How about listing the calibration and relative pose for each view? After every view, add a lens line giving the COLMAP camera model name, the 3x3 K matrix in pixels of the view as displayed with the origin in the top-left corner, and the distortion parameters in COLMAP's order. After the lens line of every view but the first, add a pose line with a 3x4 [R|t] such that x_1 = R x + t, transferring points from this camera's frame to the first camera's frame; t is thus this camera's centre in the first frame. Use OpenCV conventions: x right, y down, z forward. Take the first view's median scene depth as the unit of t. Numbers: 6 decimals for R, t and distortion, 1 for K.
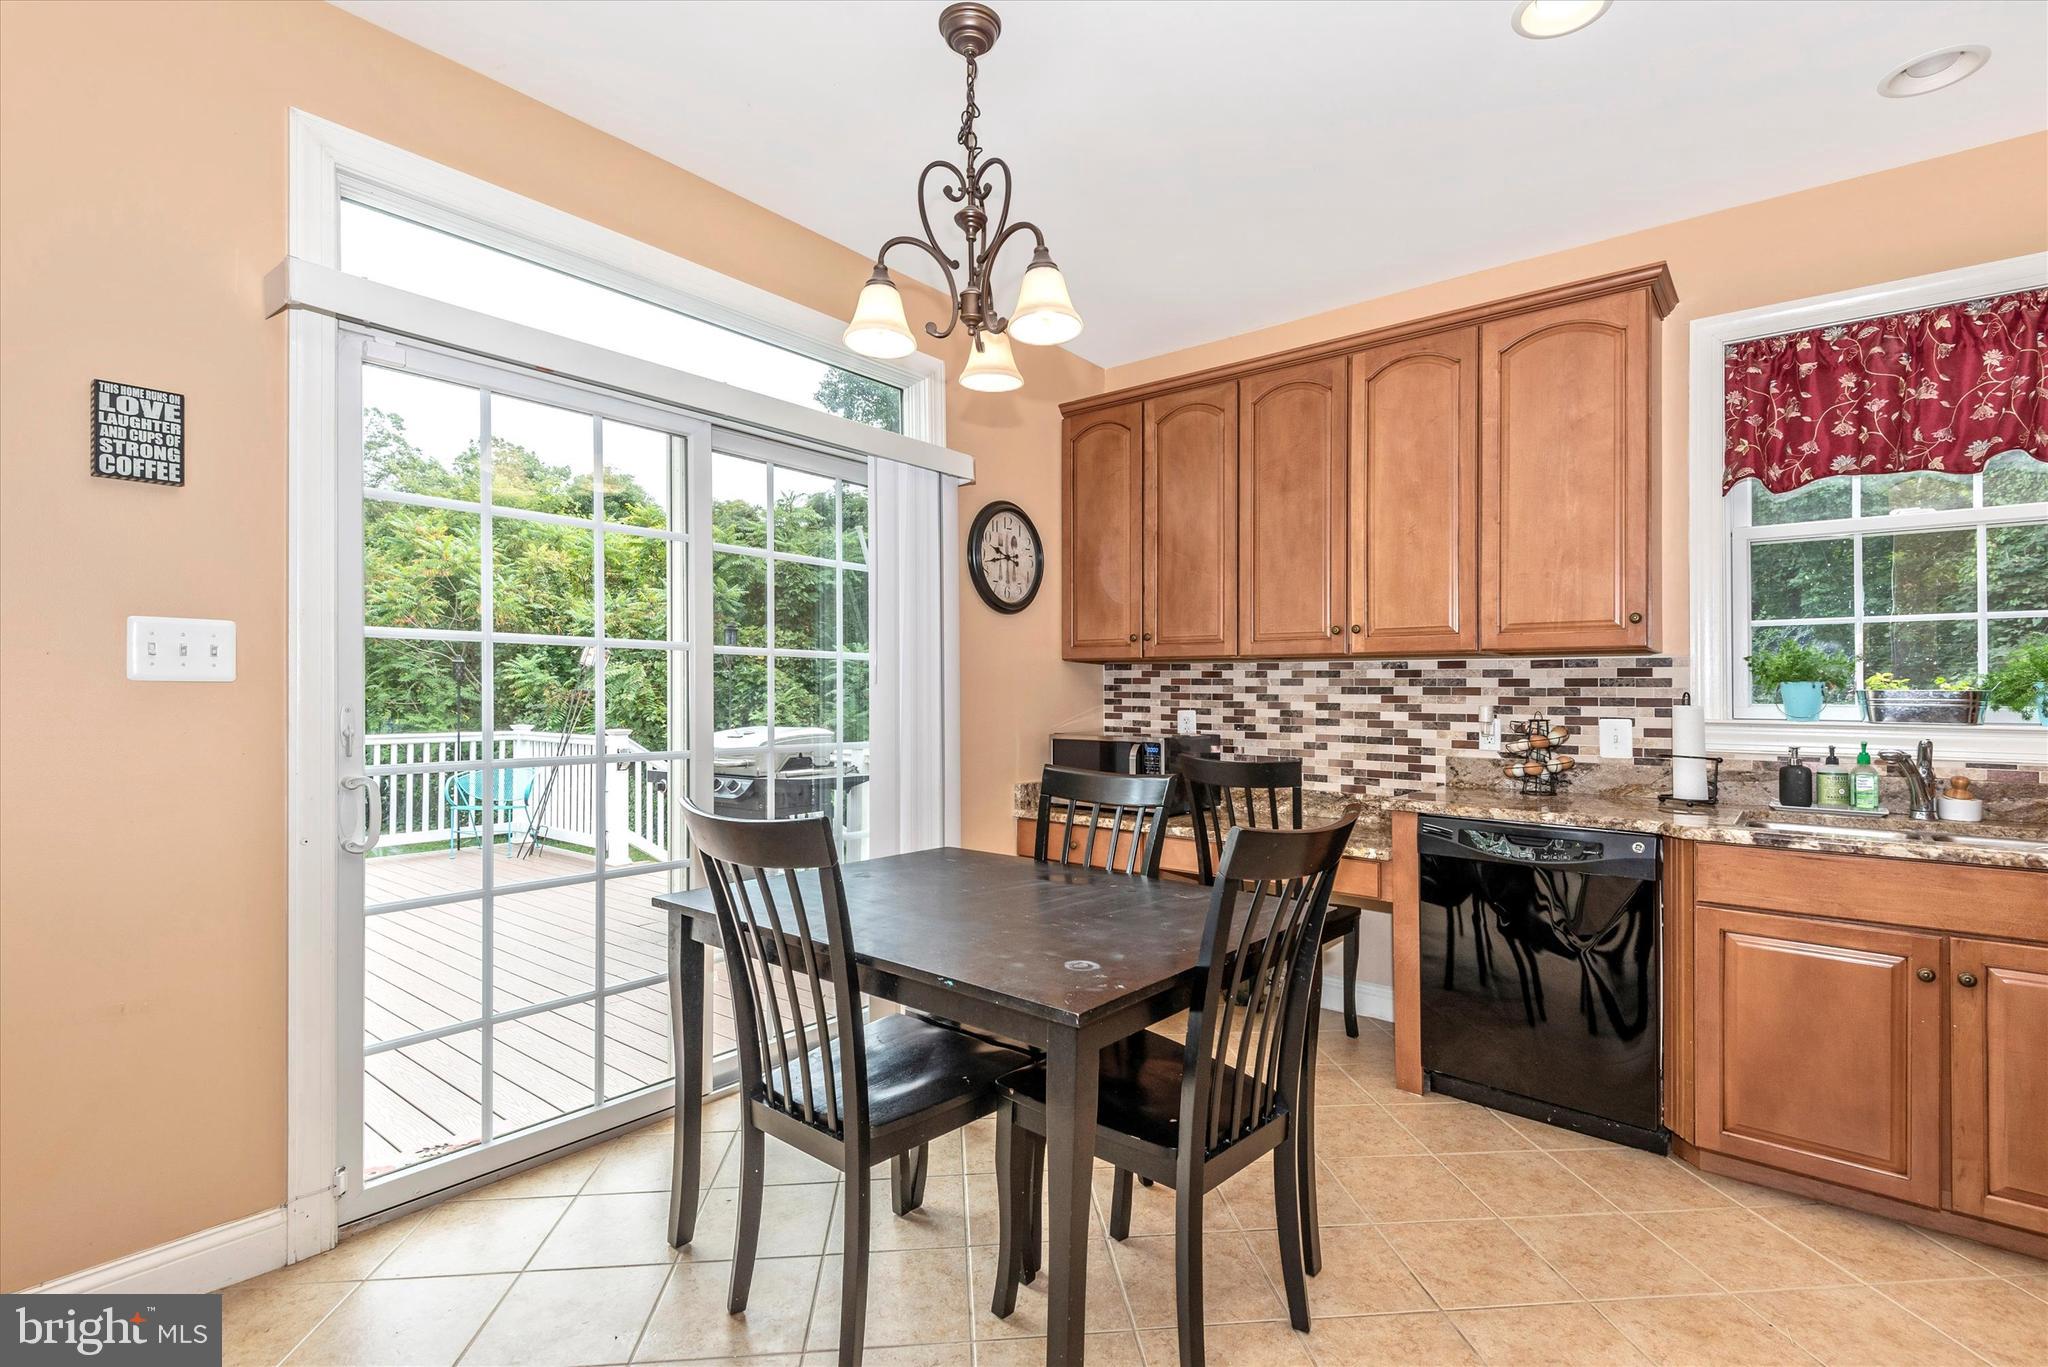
lens RADIAL K [[945.3, 0, 1029.0], [0, 945.3, 689.0], [0, 0, 1]] dist [0.019923, -0.009226]
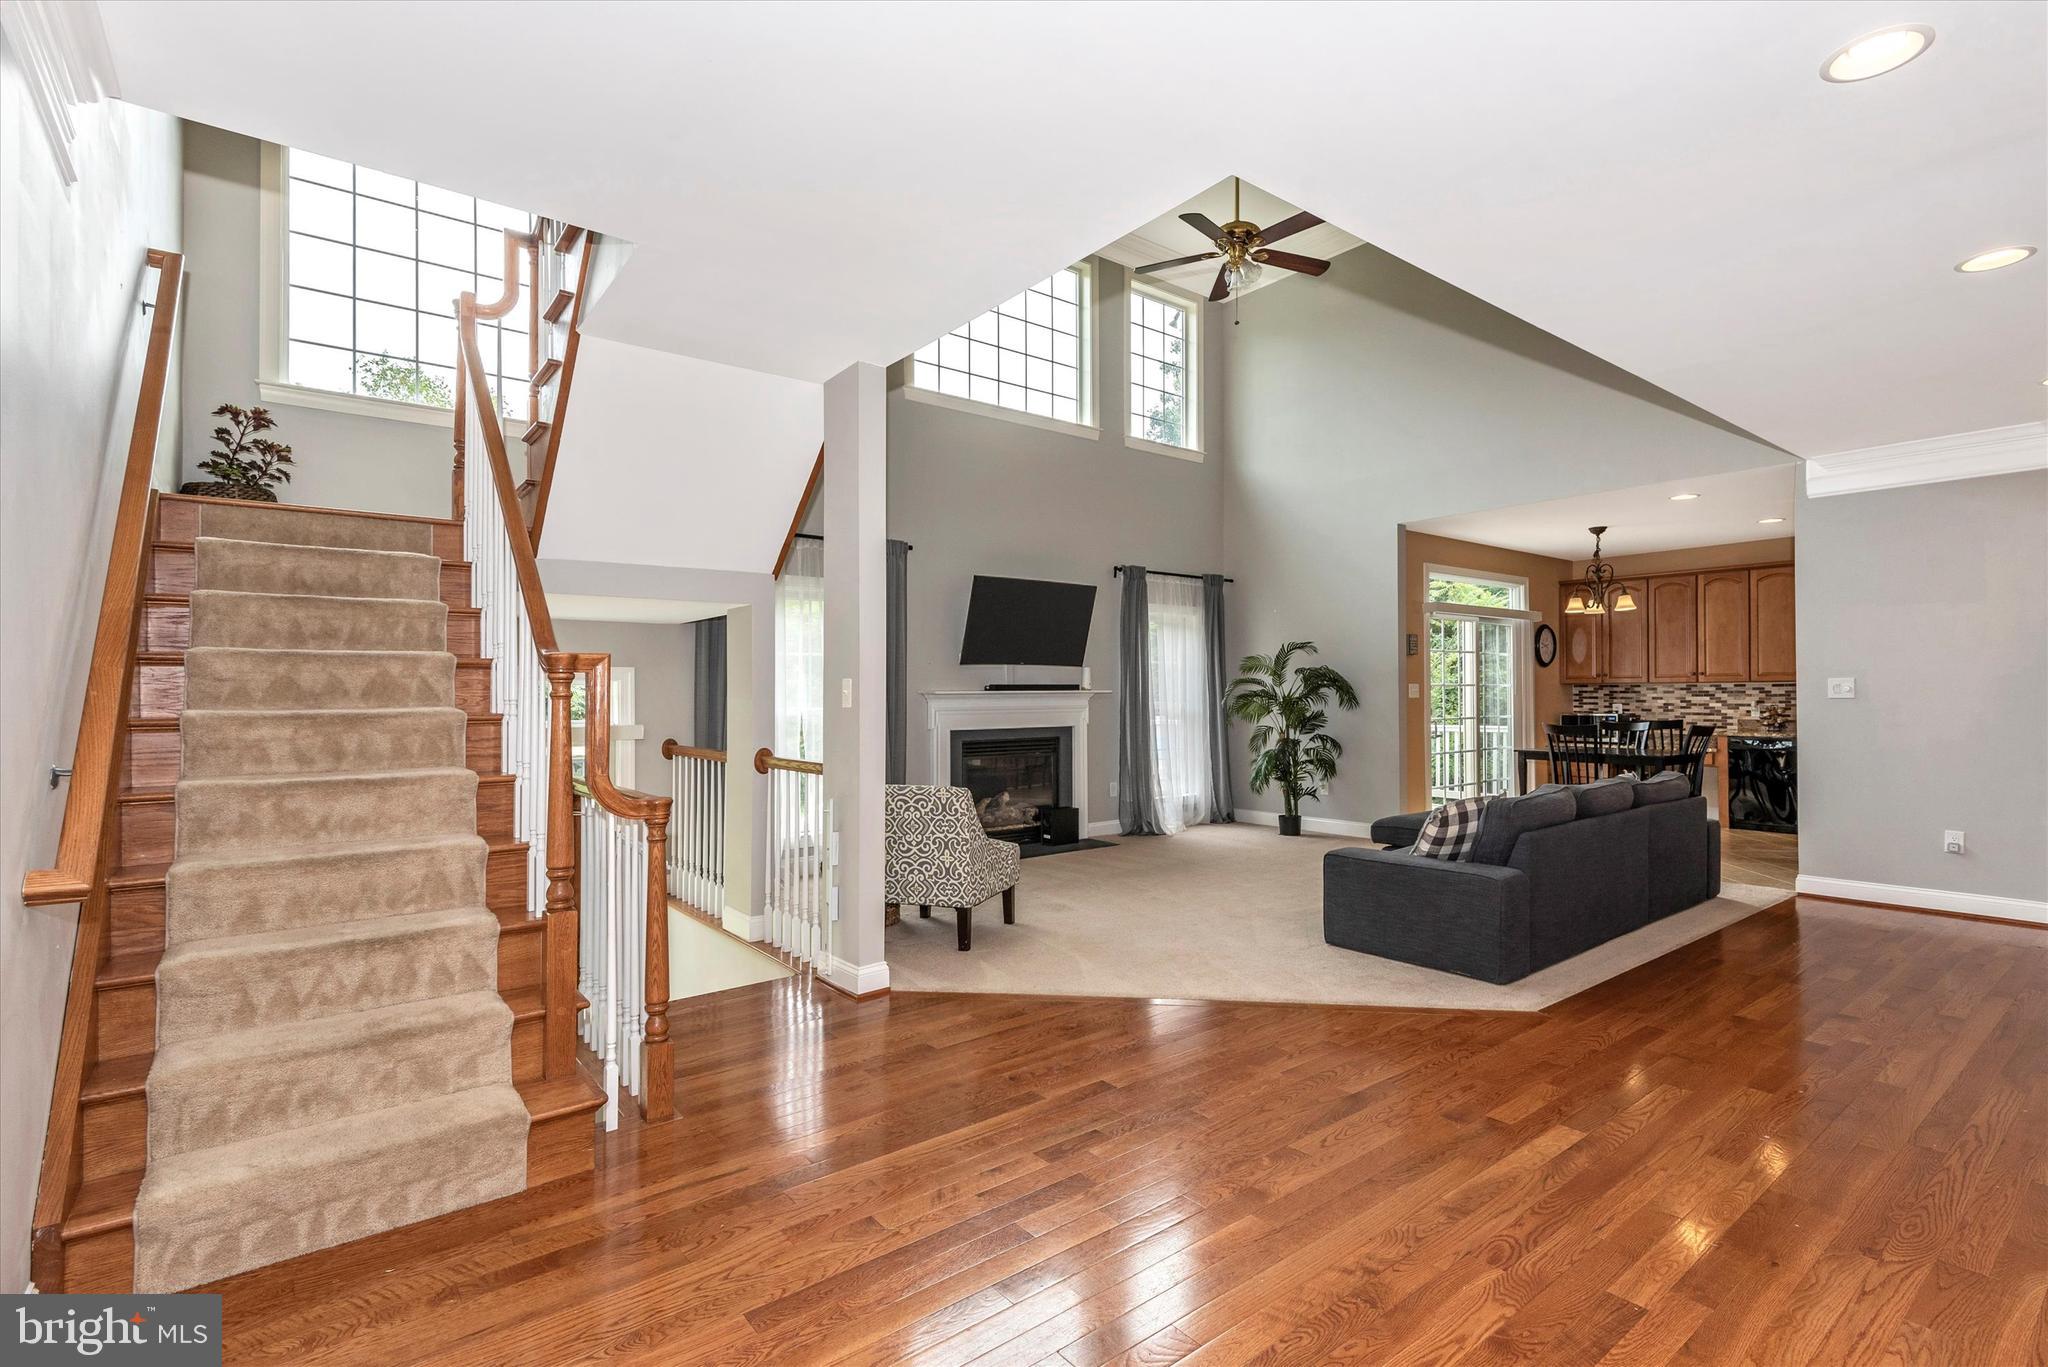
lens RADIAL K [[945.3, 0, 1030.3], [0, 945.3, 690.2], [0, 0, 1]] dist [0.019923, -0.009226]
pose [[0.973415, -0.010232, -0.228821, -0.876643], [0.009521, 0.999946, -0.004211, -0.019856], [0.228851, 0.001920, 0.973459, -2.034953]]
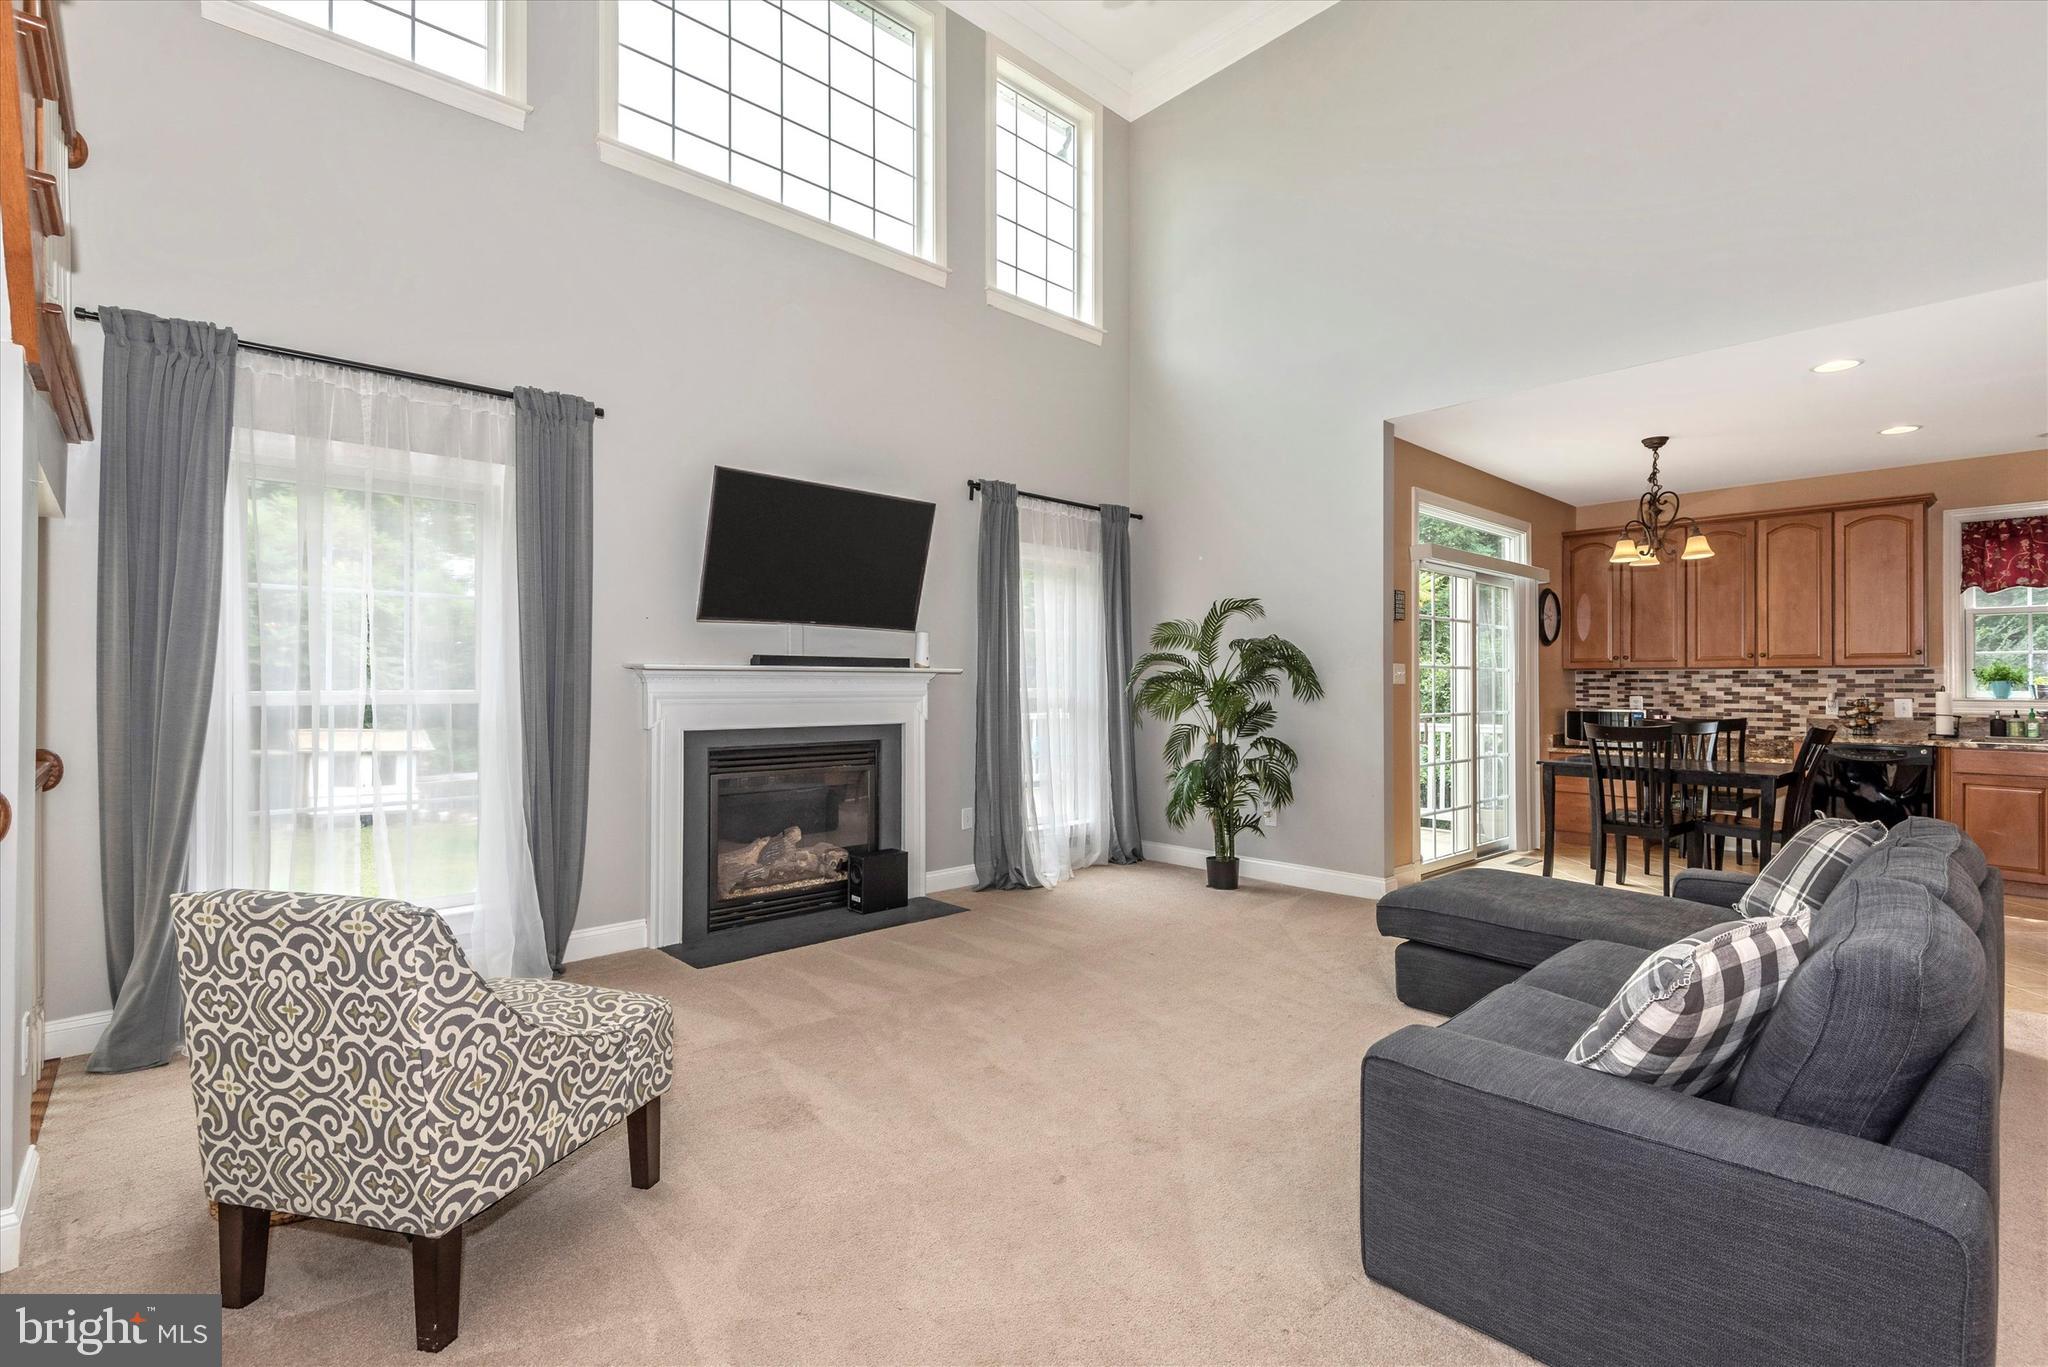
lens RADIAL K [[945.3, 0, 1048.3], [0, 945.3, 686.6], [0, 0, 1]] dist [0.019923, -0.009226]
pose [[0.992669, -0.000986, -0.120859, -0.889056], [0.001171, 0.999998, 0.001458, -0.000029], [0.120857, -0.001589, 0.992669, -1.168344]]
